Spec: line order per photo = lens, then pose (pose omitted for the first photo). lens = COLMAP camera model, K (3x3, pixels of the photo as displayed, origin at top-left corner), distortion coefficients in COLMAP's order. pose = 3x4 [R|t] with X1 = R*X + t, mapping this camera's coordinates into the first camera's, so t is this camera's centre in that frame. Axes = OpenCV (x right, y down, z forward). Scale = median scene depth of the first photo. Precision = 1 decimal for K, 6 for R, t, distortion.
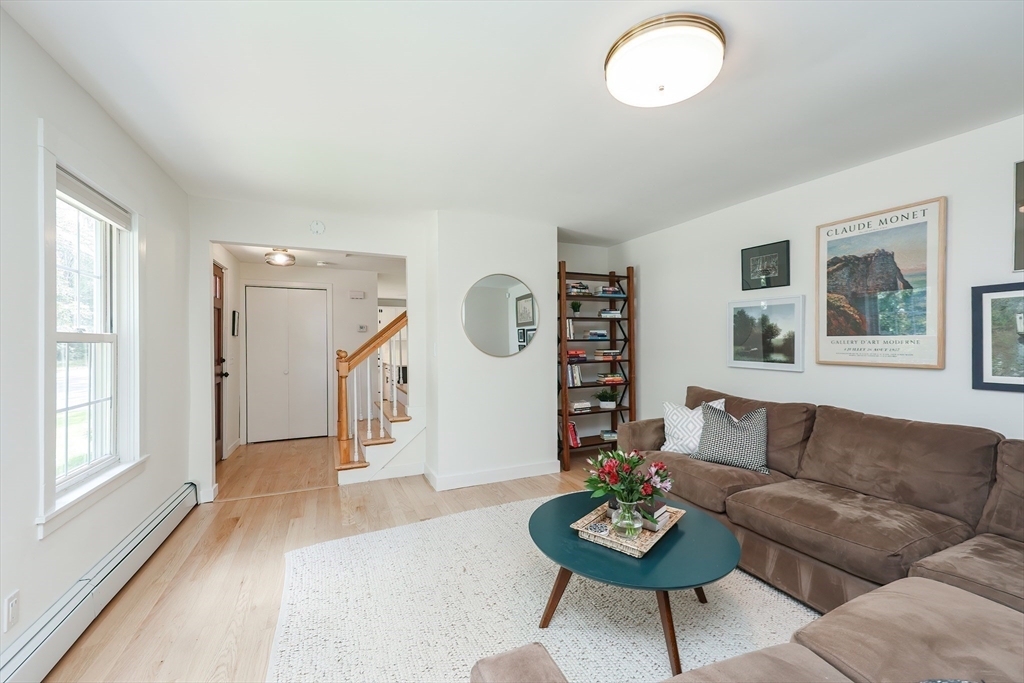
lens RADIAL K [[410.5, 0, 517.3], [0, 410.5, 344.3], [0, 0, 1]] dist [0.017680, -0.000275]
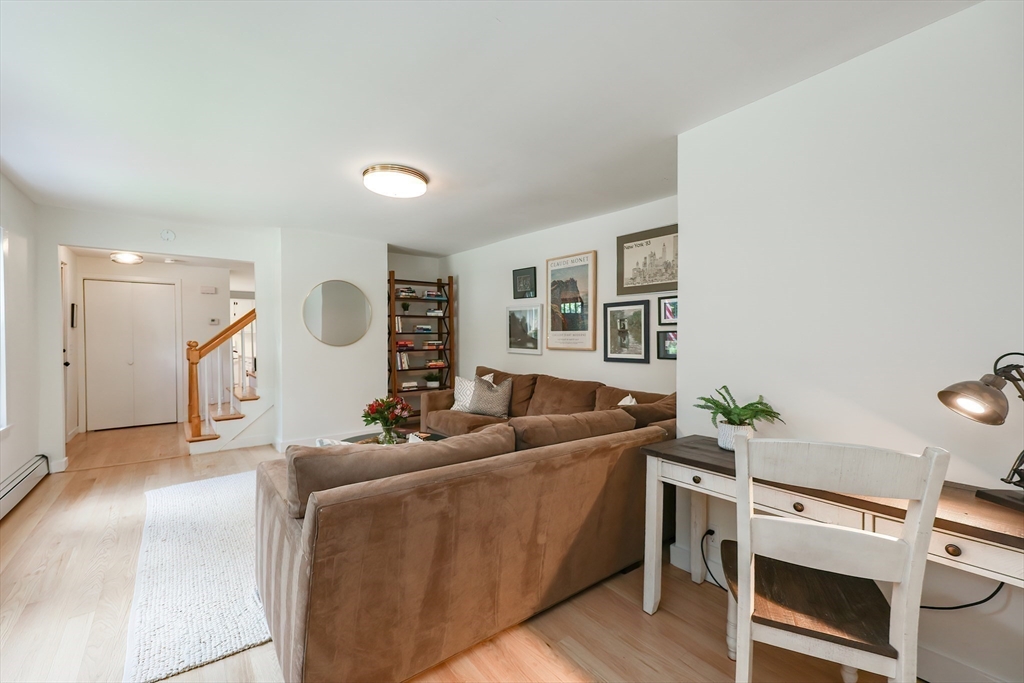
lens RADIAL K [[424.7, 0, 503.3], [0, 424.7, 343.4], [0, 0, 1]] dist [0.019462, 0.000257]
pose [[0.974044, -0.000975, 0.226358, 0.185236], [-0.001748, 0.999929, 0.011829, 0.007450], [-0.226354, -0.011917, 0.973972, -0.453067]]
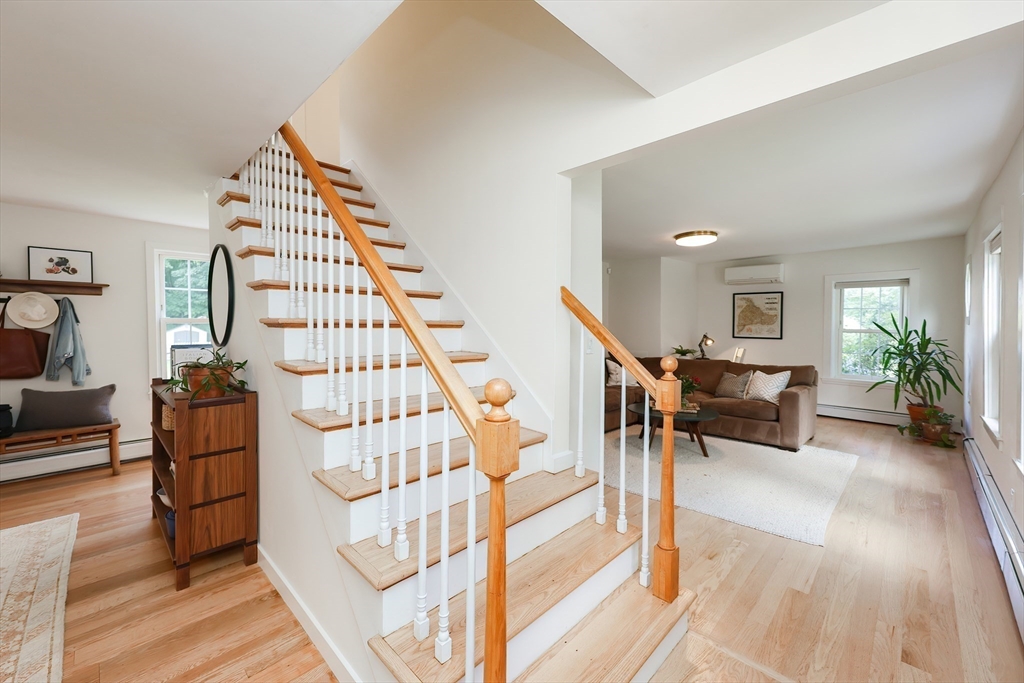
lens RADIAL K [[410.5, 0, 514.1], [0, 410.5, 328.4], [0, 0, 1]] dist [0.017680, -0.000275]
pose [[-0.355236, -0.009611, 0.934727, -0.928557], [0.000787, 0.999944, 0.010580, -0.024162], [-0.934776, 0.004494, -0.355209, 1.551830]]
